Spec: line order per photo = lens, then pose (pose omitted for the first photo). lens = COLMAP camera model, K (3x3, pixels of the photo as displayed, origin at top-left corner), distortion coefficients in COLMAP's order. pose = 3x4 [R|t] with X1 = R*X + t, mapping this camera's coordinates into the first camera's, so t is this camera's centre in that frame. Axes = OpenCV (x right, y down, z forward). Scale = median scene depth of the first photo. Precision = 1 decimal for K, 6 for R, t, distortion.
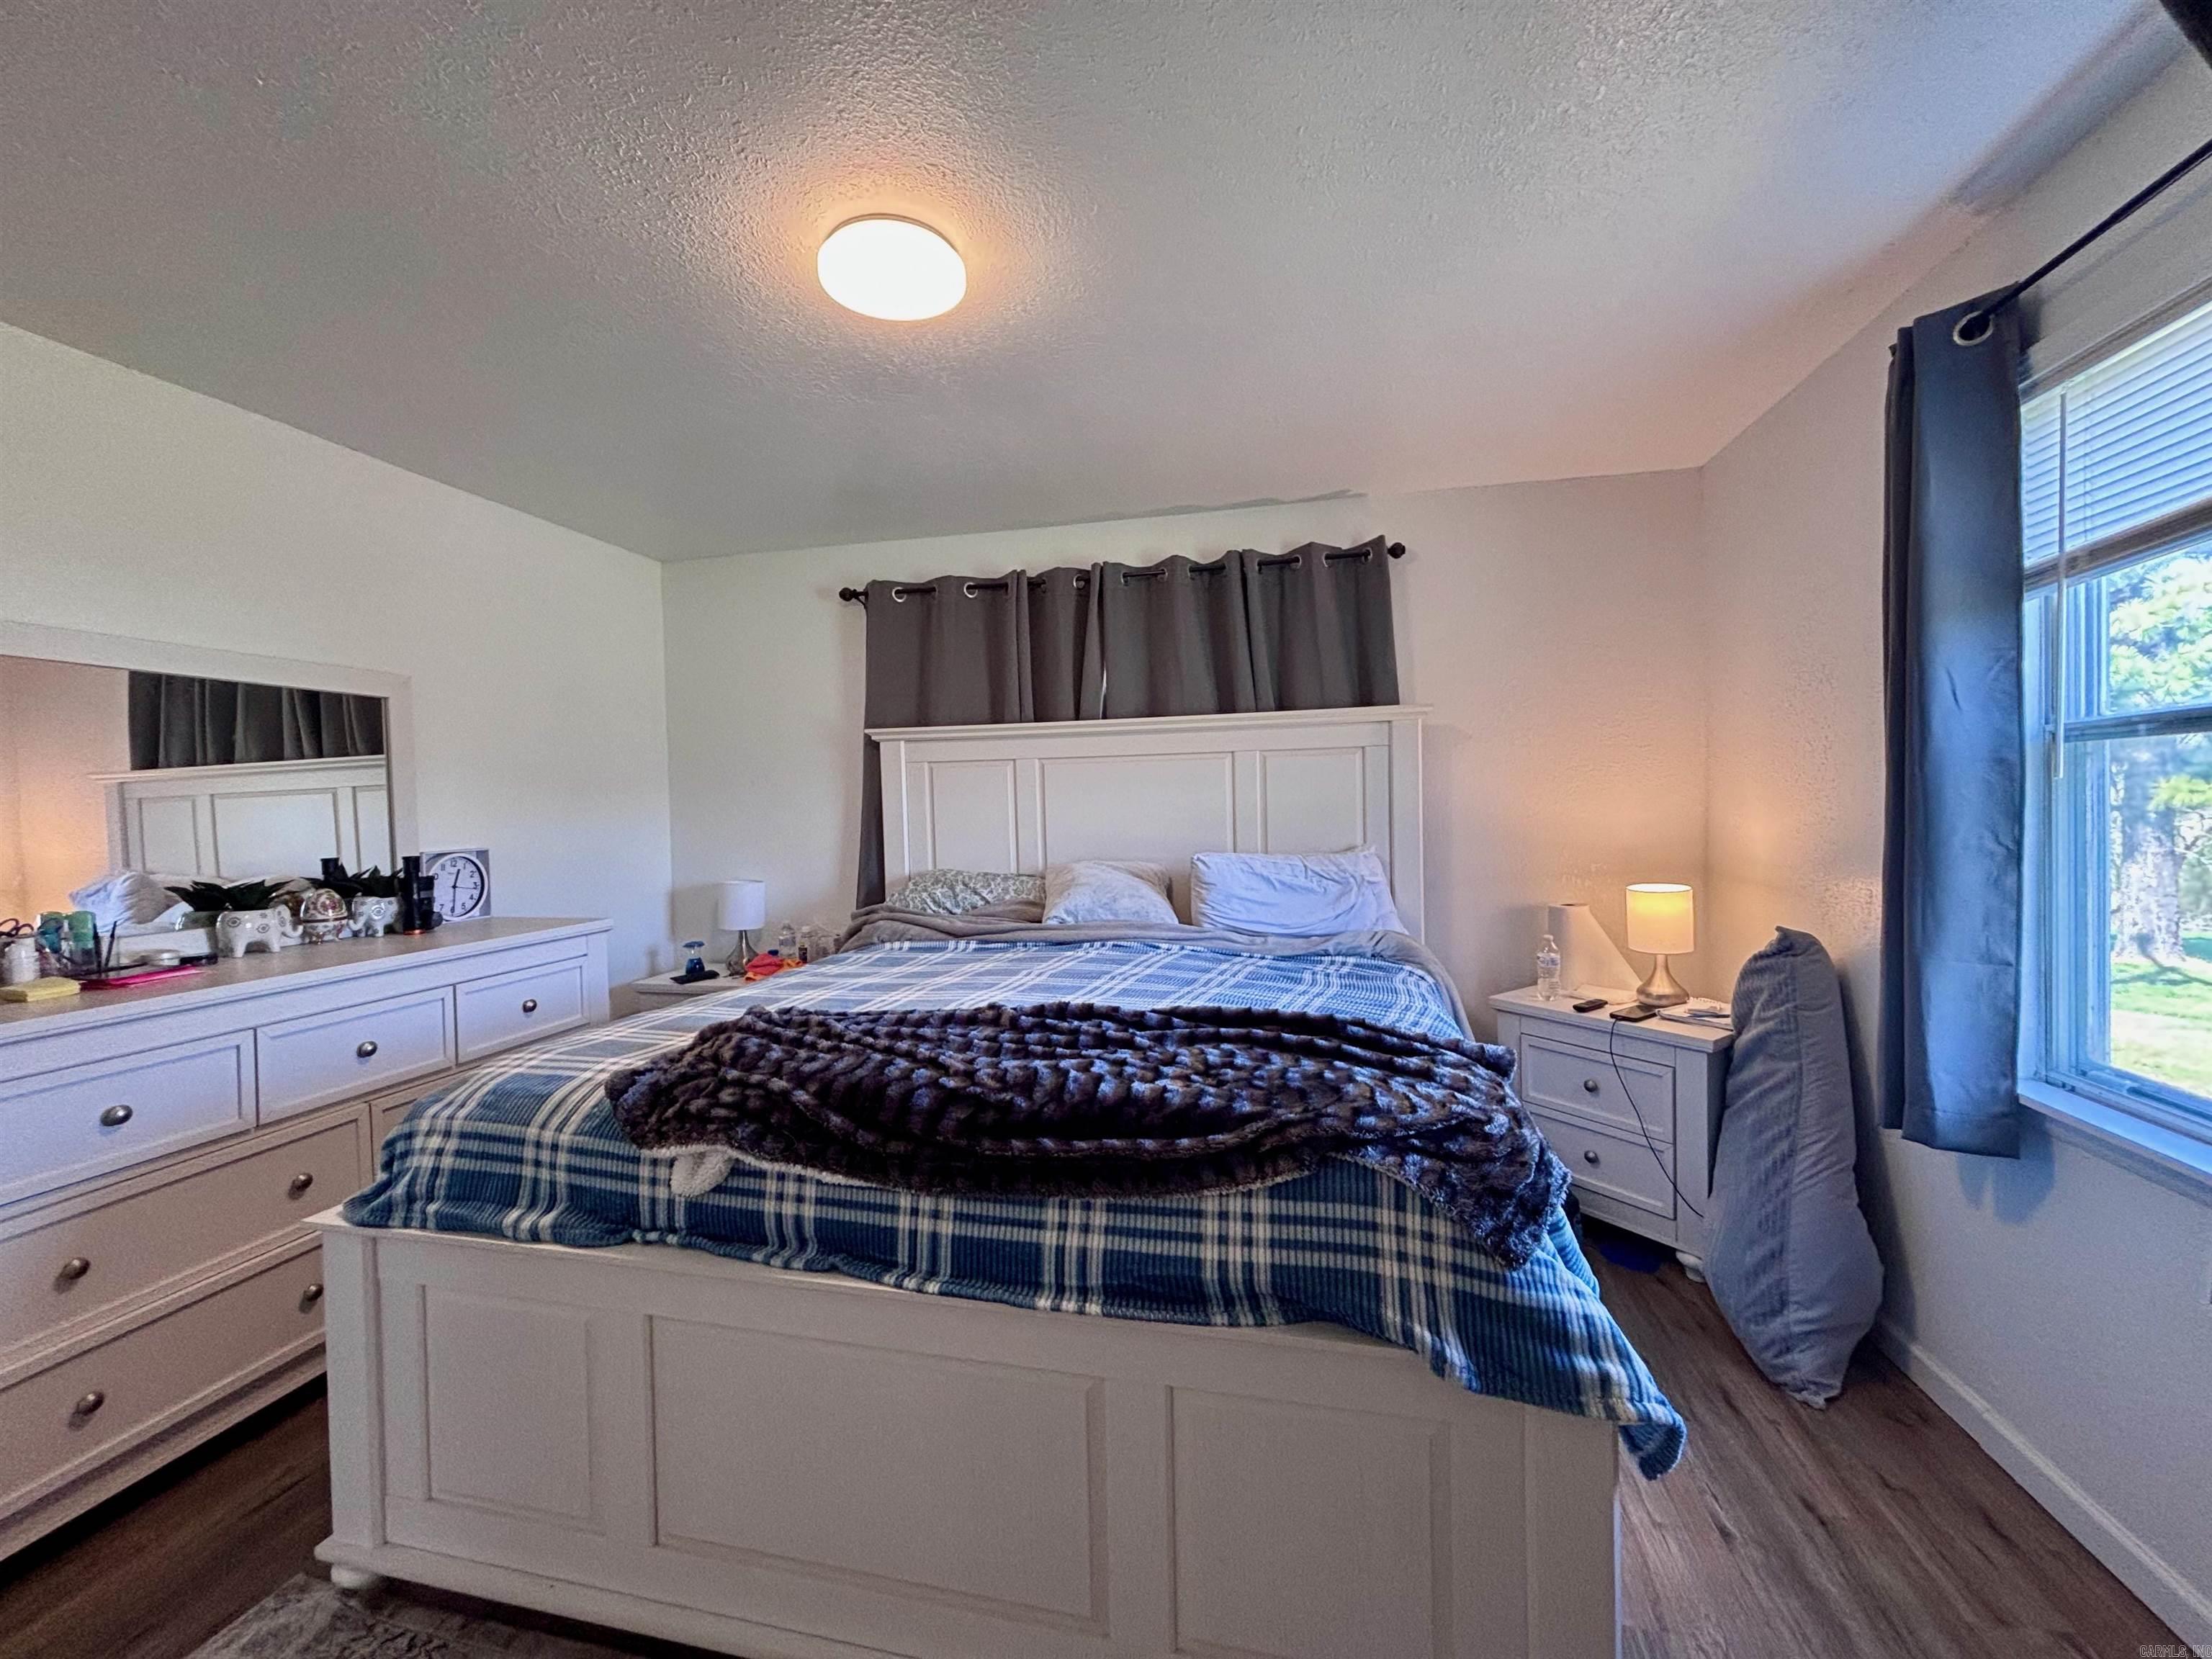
lens RADIAL K [[892.8, 0, 1105.8], [0, 892.8, 825.8], [0, 0, 1]] dist [-0.003673, 0.000992]
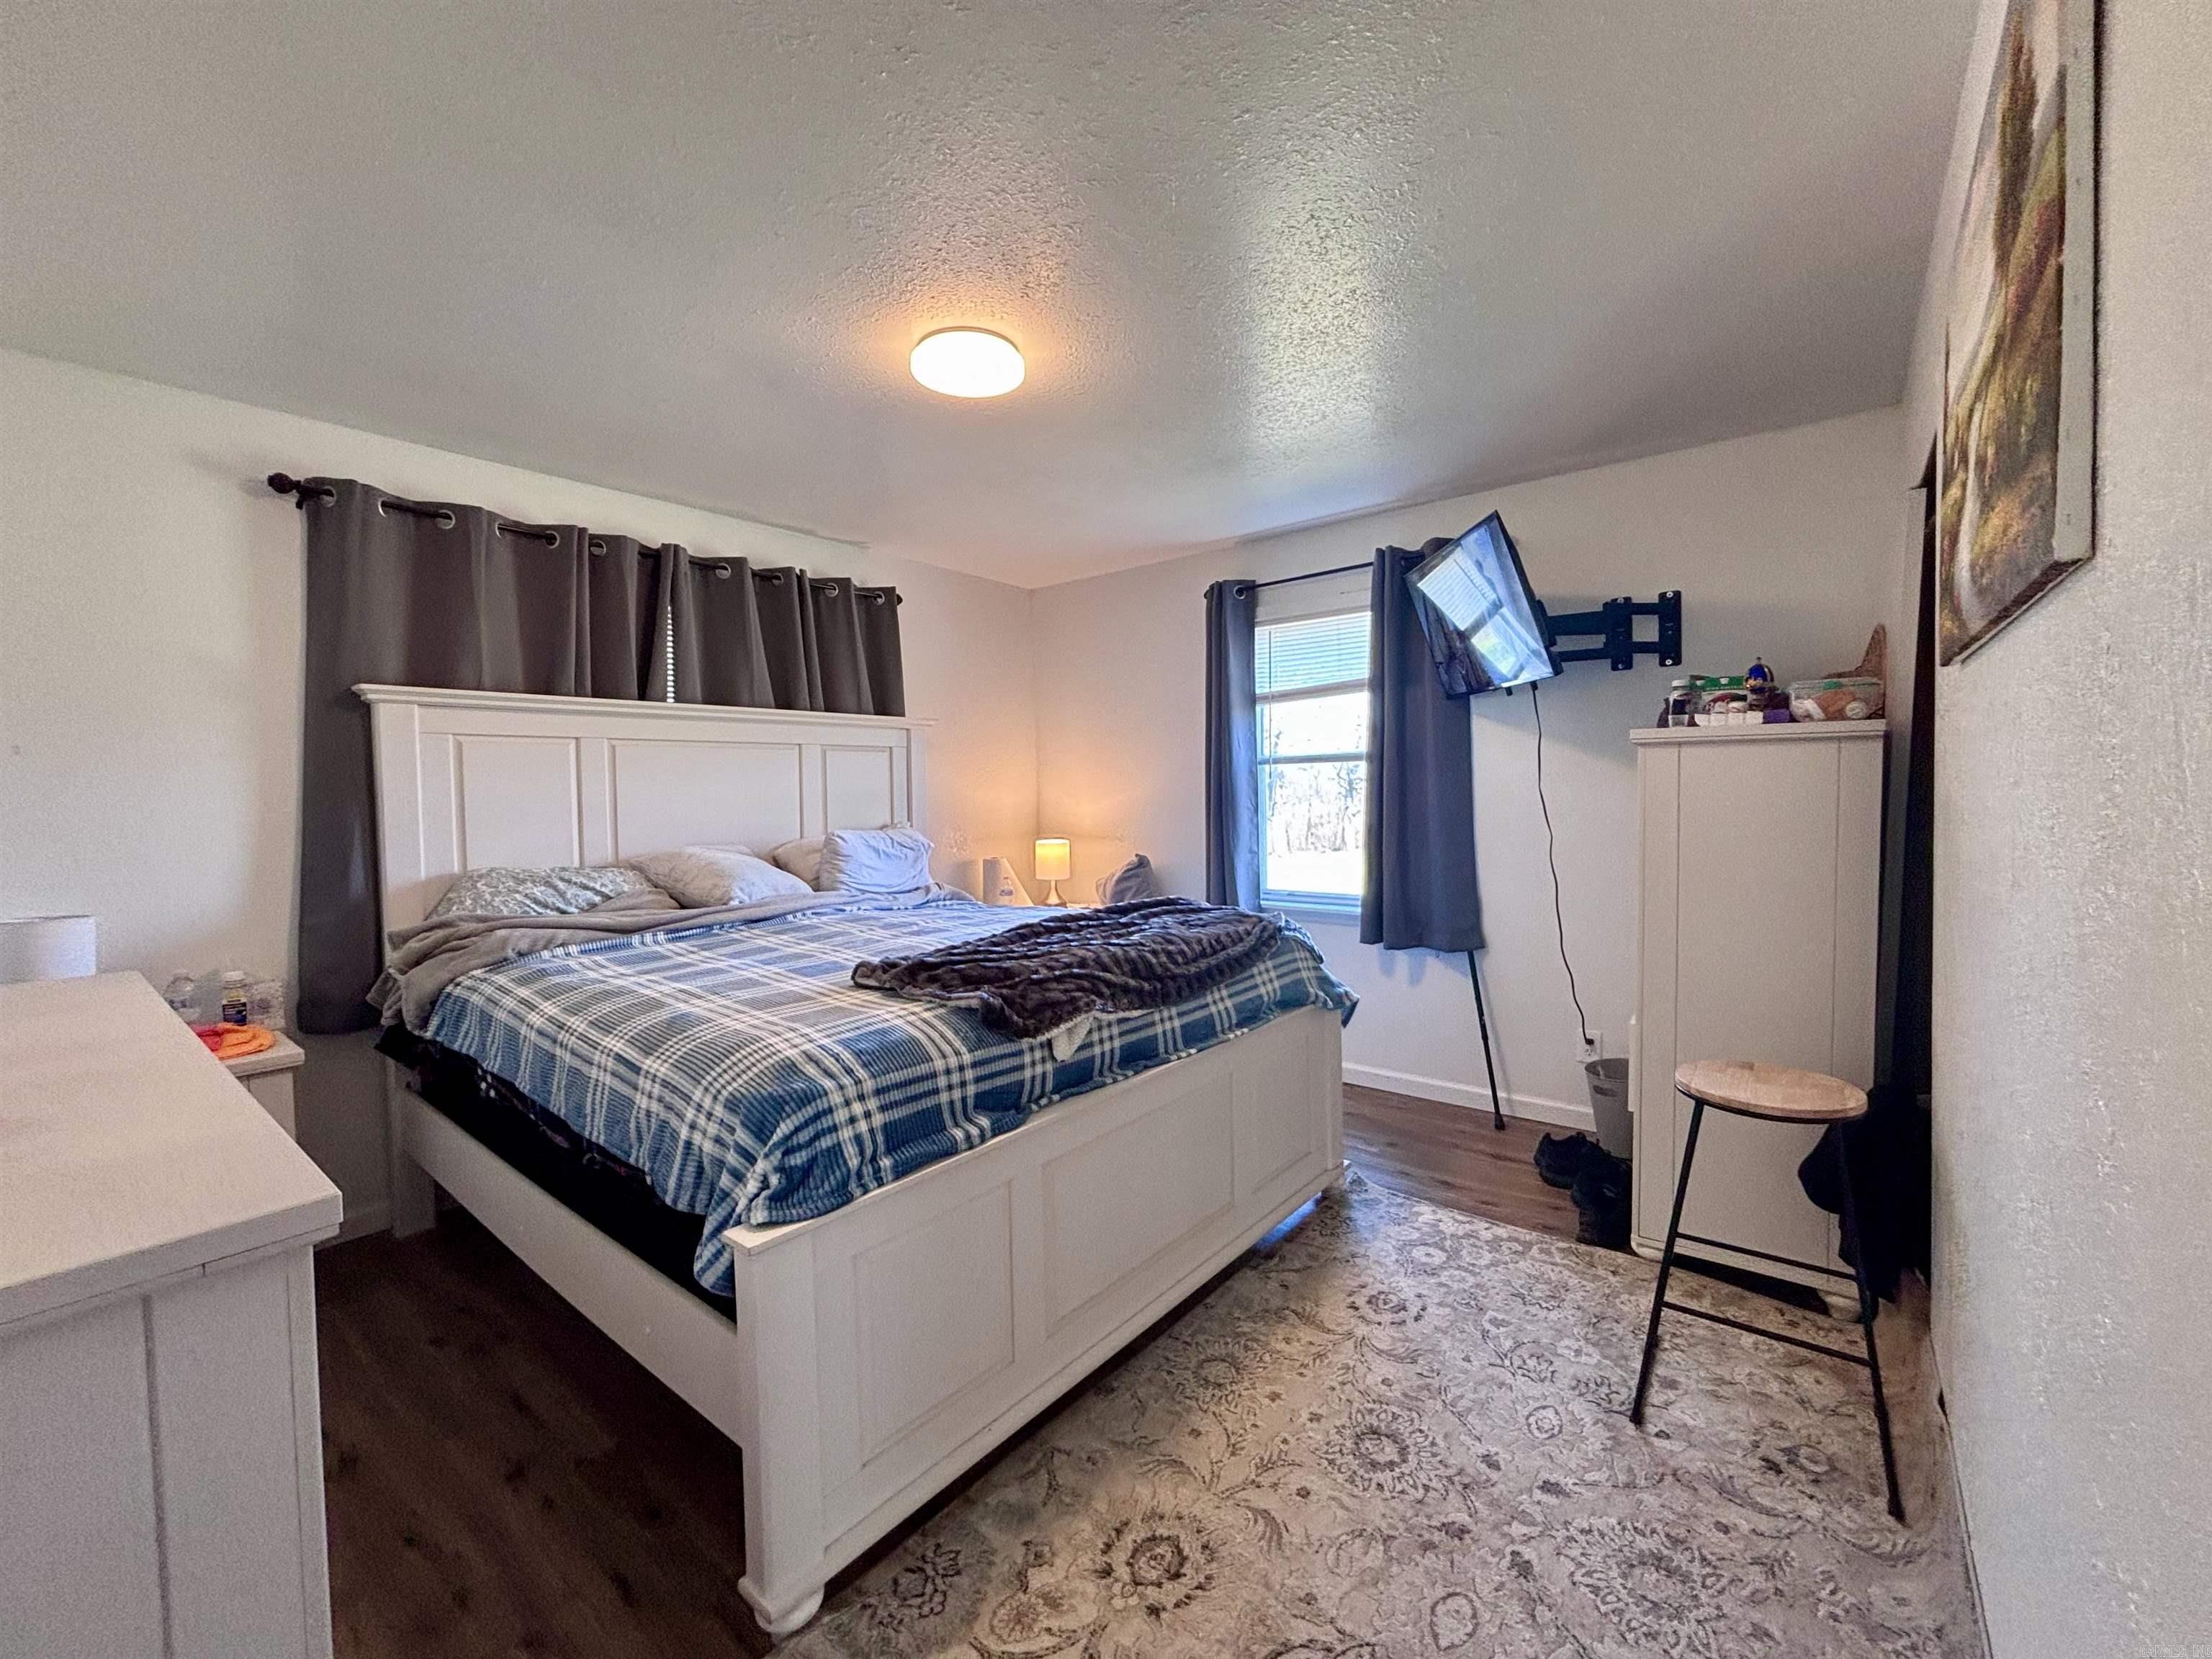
lens RADIAL K [[892.8, 0, 1112.8], [0, 892.8, 824.0], [0, 0, 1]] dist [-0.003673, 0.000992]
pose [[0.431575, -0.023947, 0.901759, -0.840104], [0.030973, 0.999452, 0.011718, 0.020713], [-0.901545, 0.022873, 0.432080, 0.171249]]
